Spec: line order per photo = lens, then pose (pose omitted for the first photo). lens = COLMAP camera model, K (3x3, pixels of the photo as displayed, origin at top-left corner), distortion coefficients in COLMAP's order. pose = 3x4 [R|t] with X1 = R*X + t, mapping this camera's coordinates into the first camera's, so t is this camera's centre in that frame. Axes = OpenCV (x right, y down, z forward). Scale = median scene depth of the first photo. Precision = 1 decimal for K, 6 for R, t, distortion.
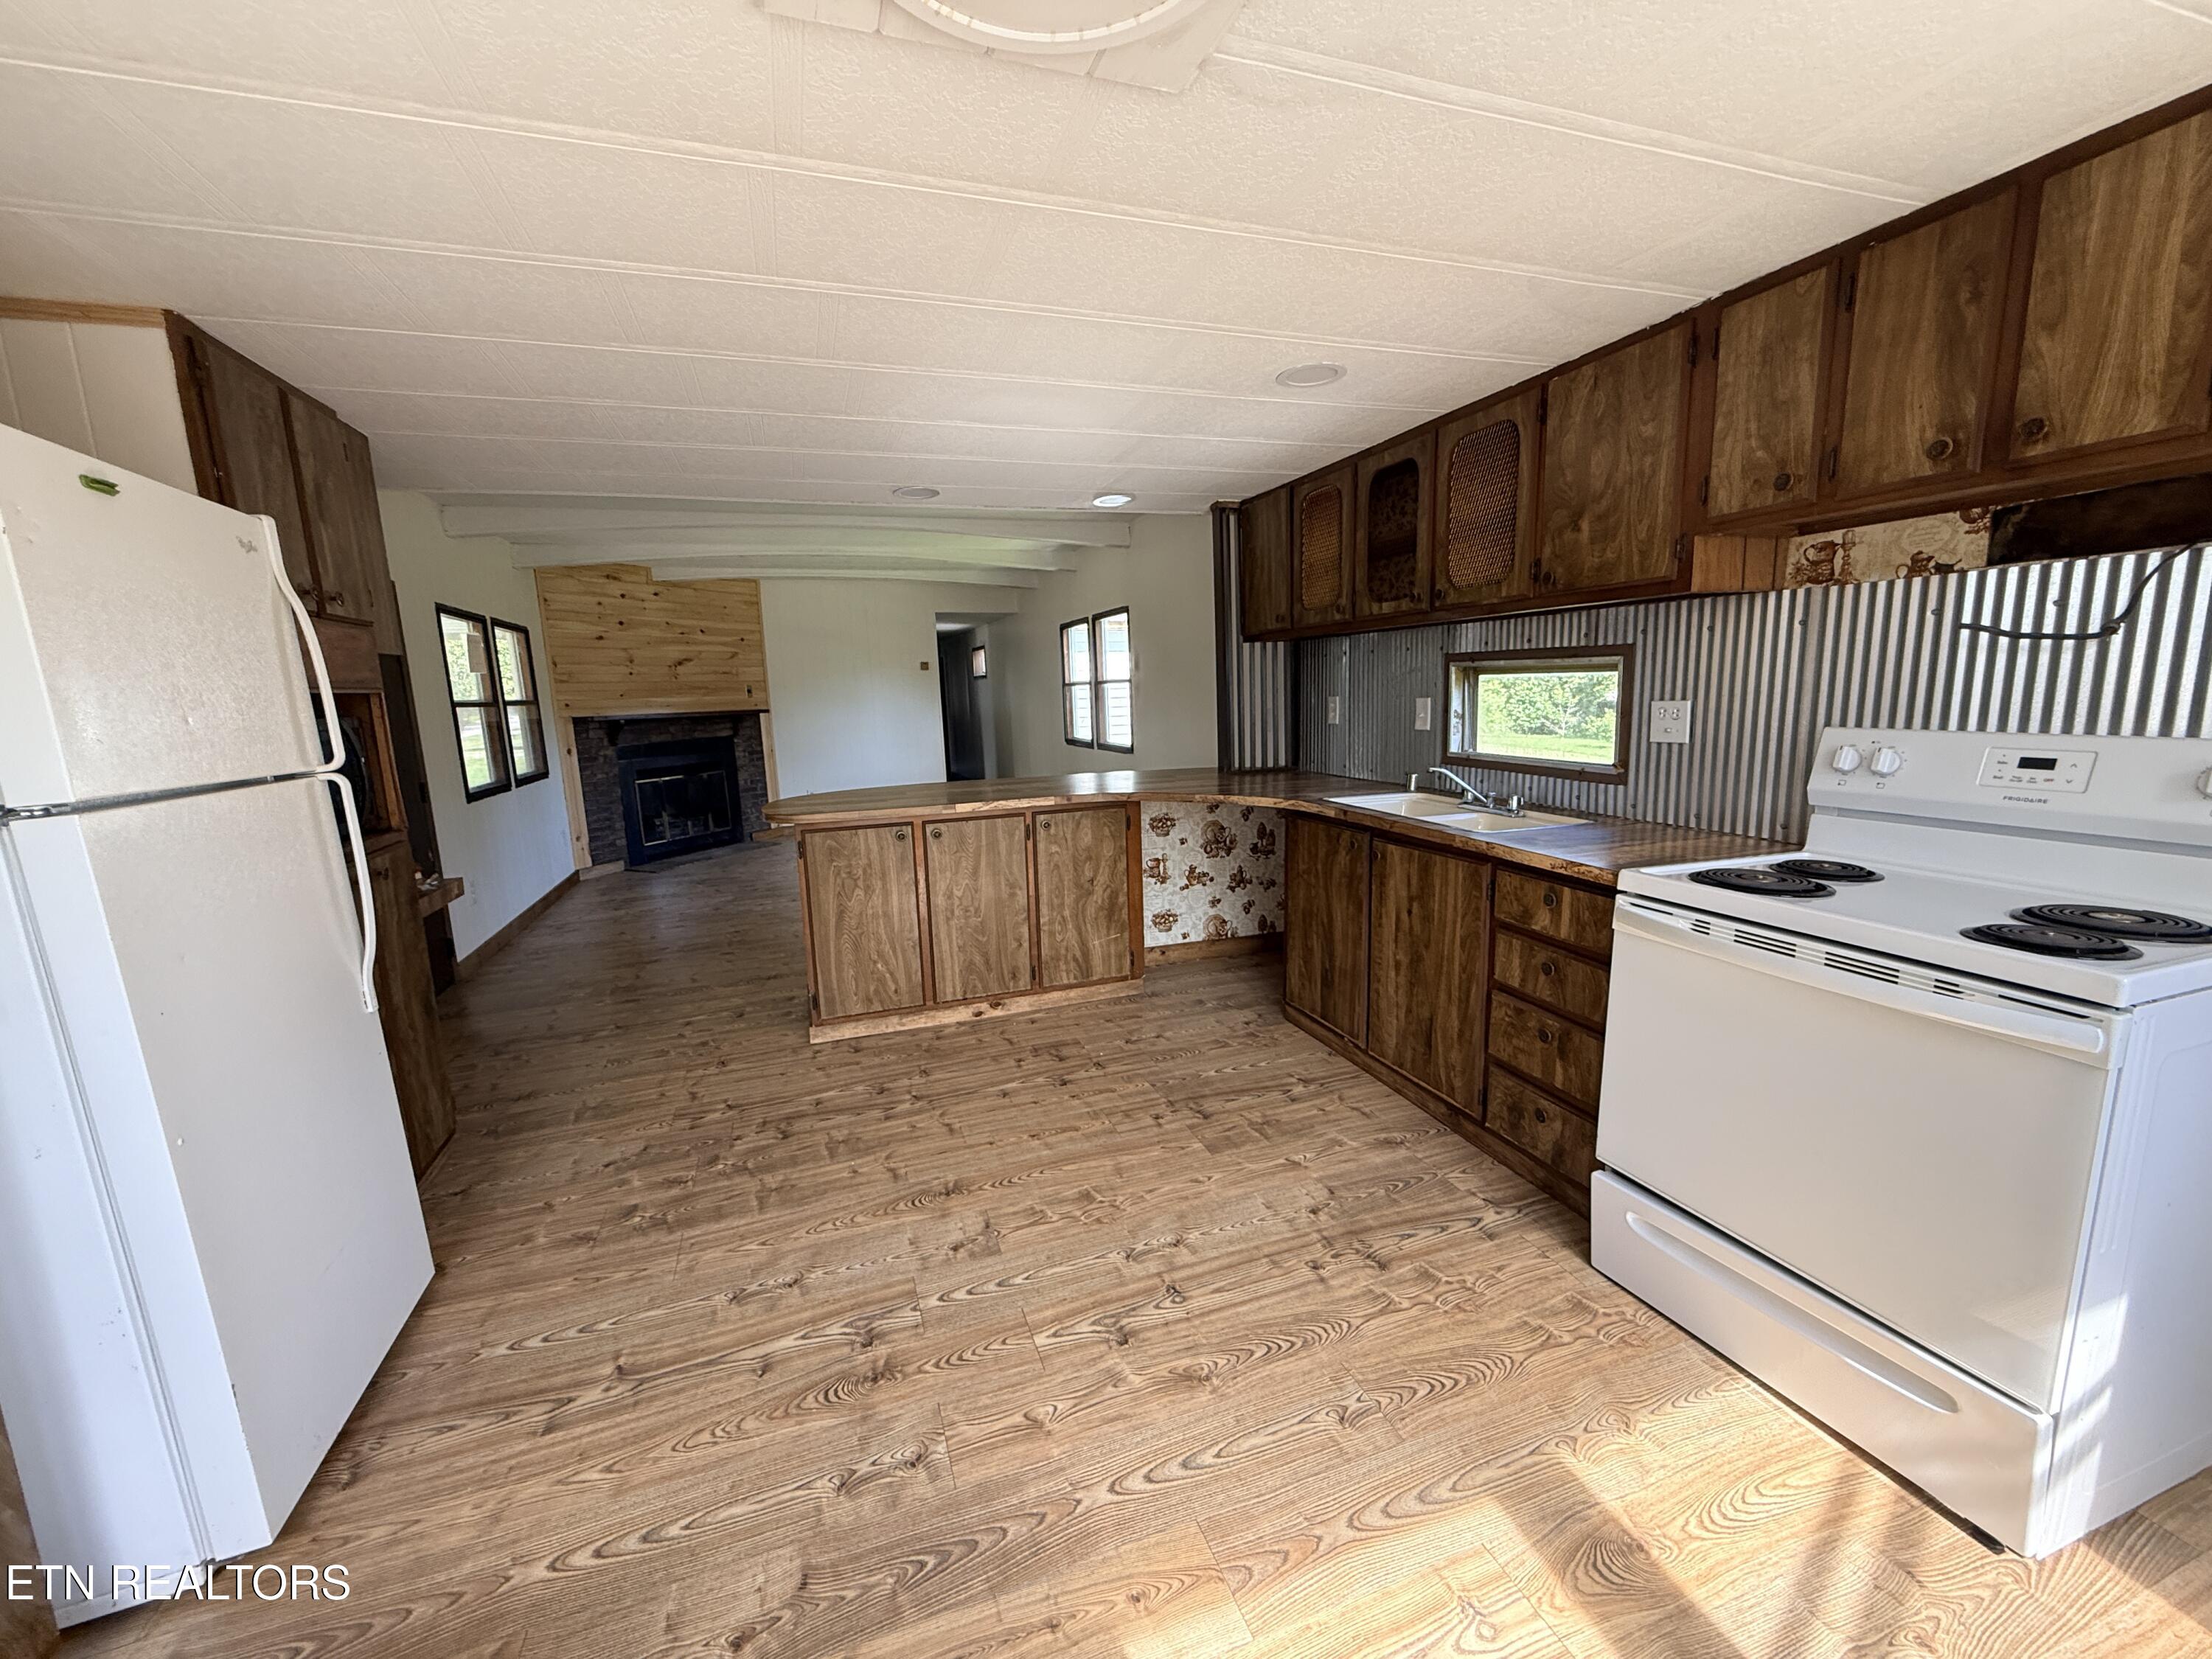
lens RADIAL K [[886.1, 0, 1105.8], [0, 886.1, 827.9], [0, 0, 1]] dist [-0.004619, -0.000284]
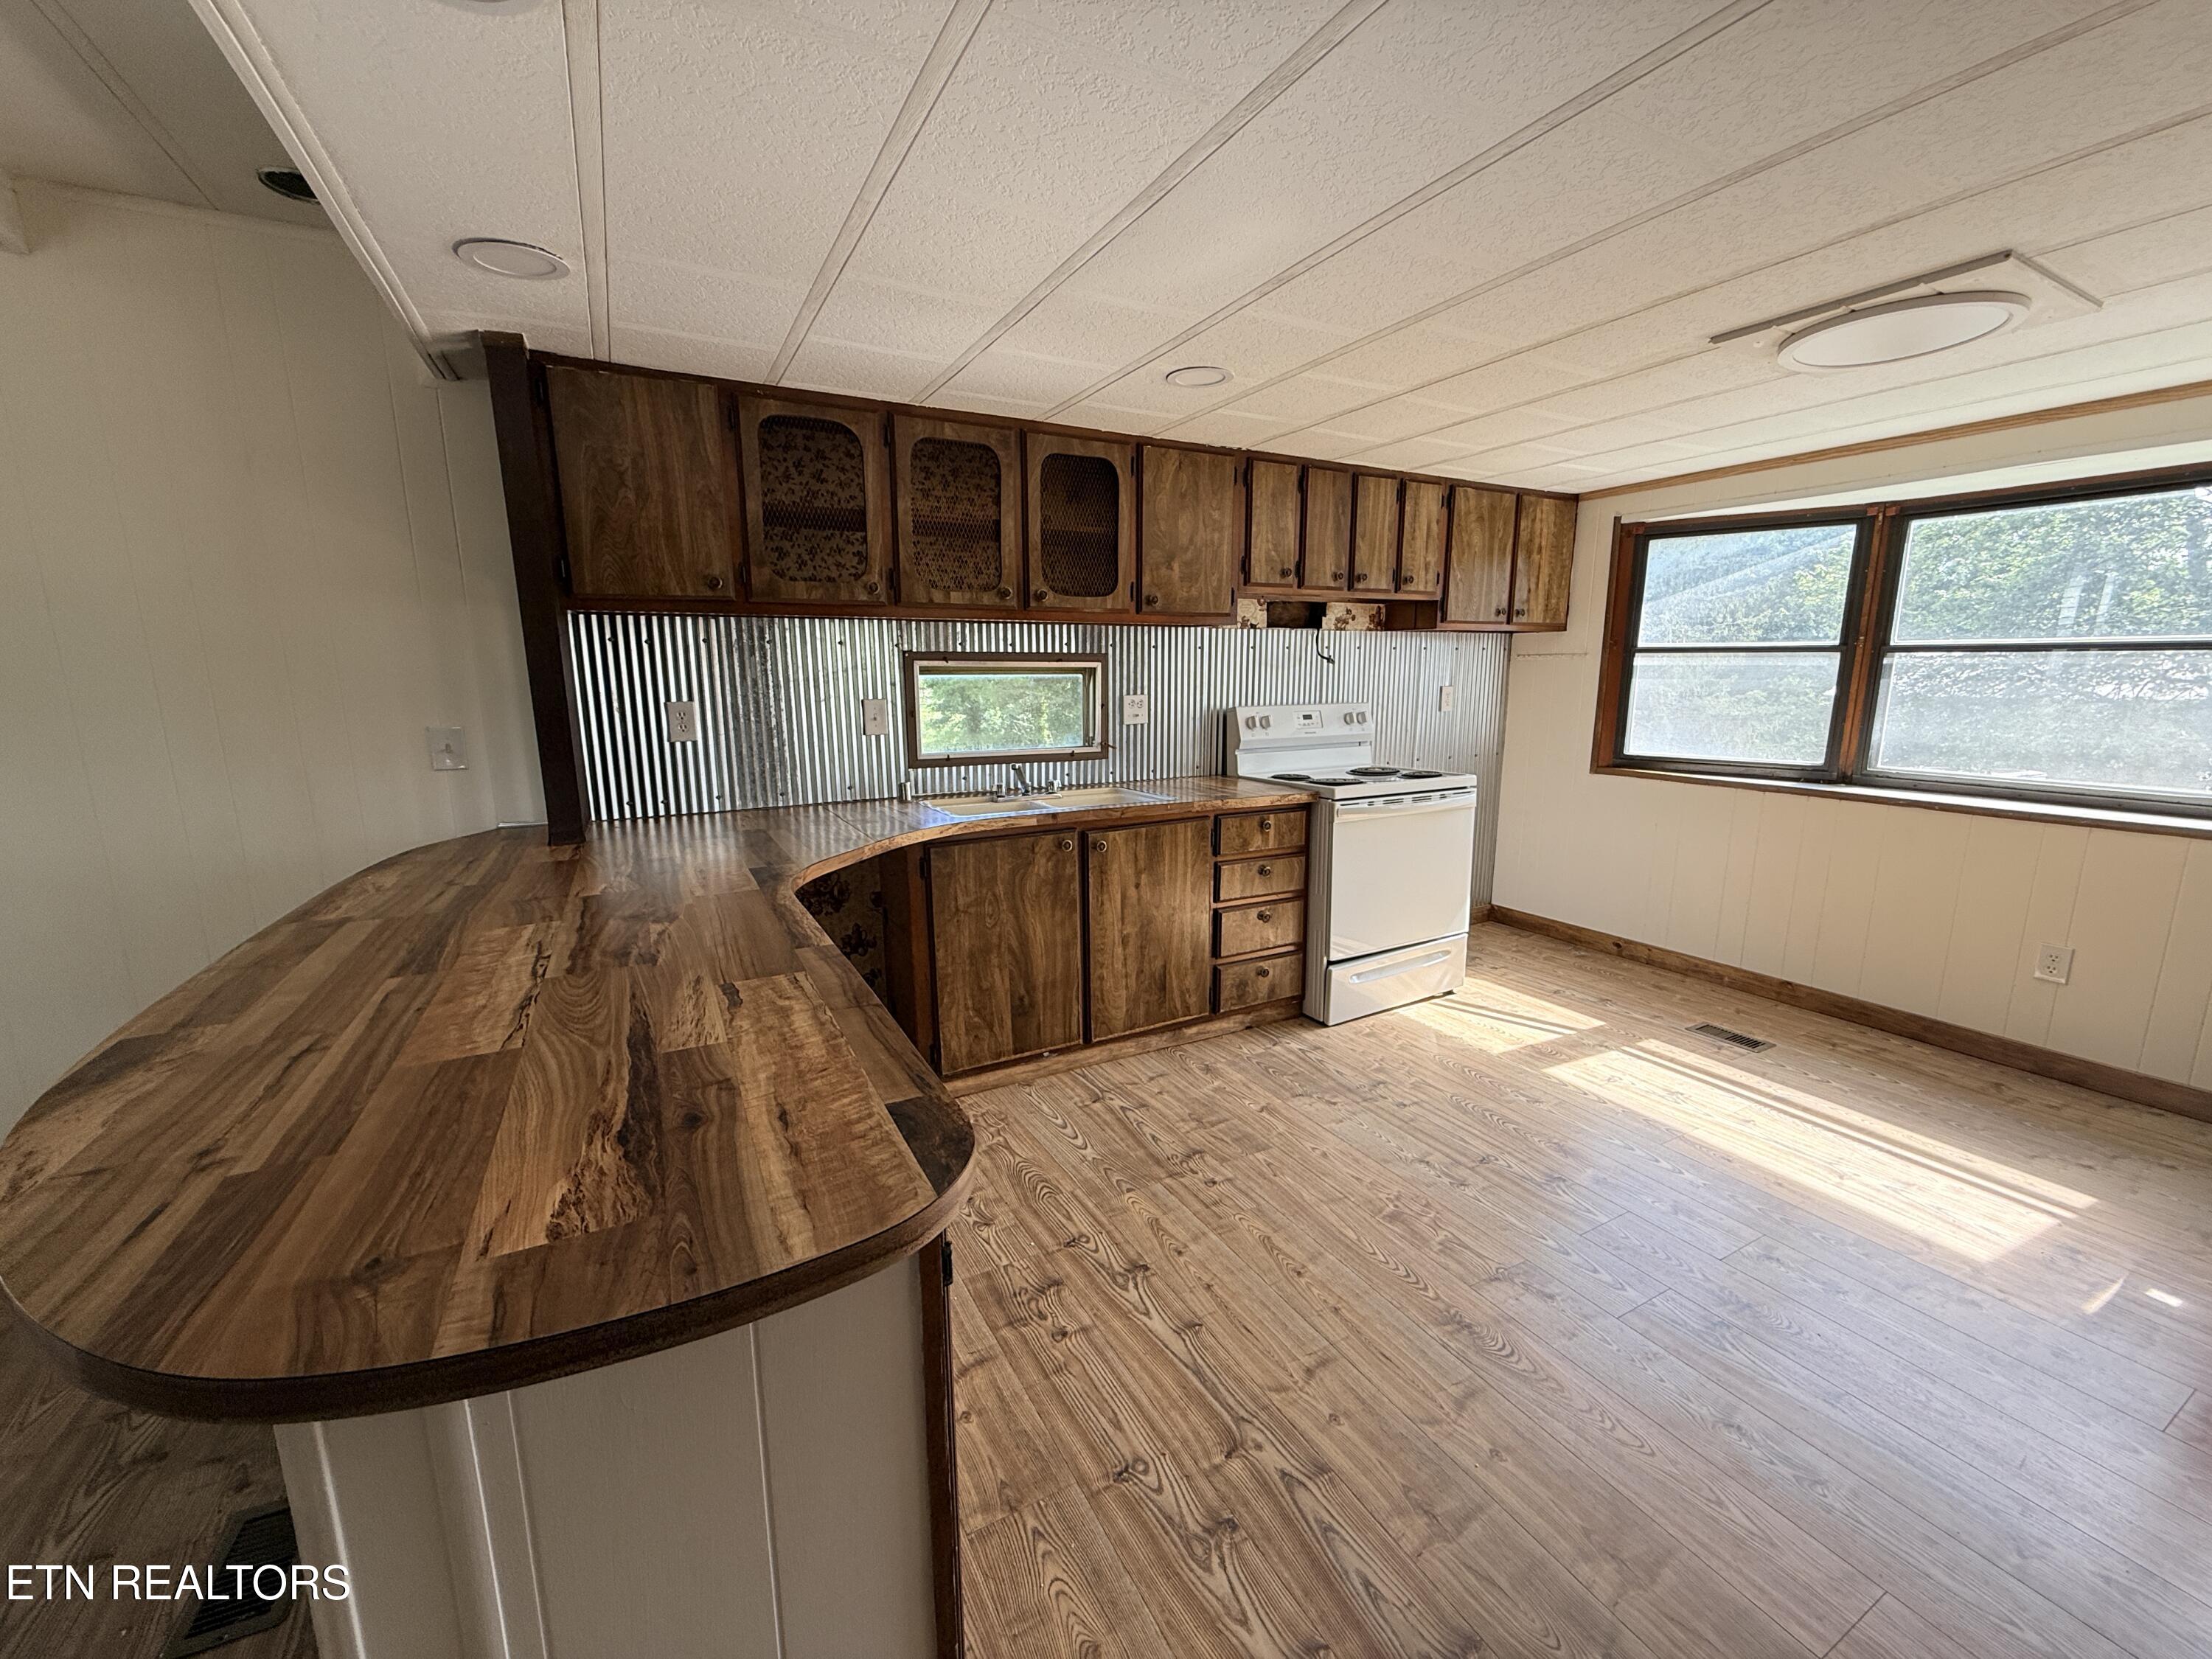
lens RADIAL K [[886.1, 0, 1096.8], [0, 886.1, 830.8], [0, 0, 1]] dist [-0.004619, -0.000284]
pose [[-0.161189, -0.139140, 0.977066, -0.690394], [0.171404, 0.971020, 0.166556, -0.157145], [-0.971925, 0.194321, -0.132669, 1.127437]]
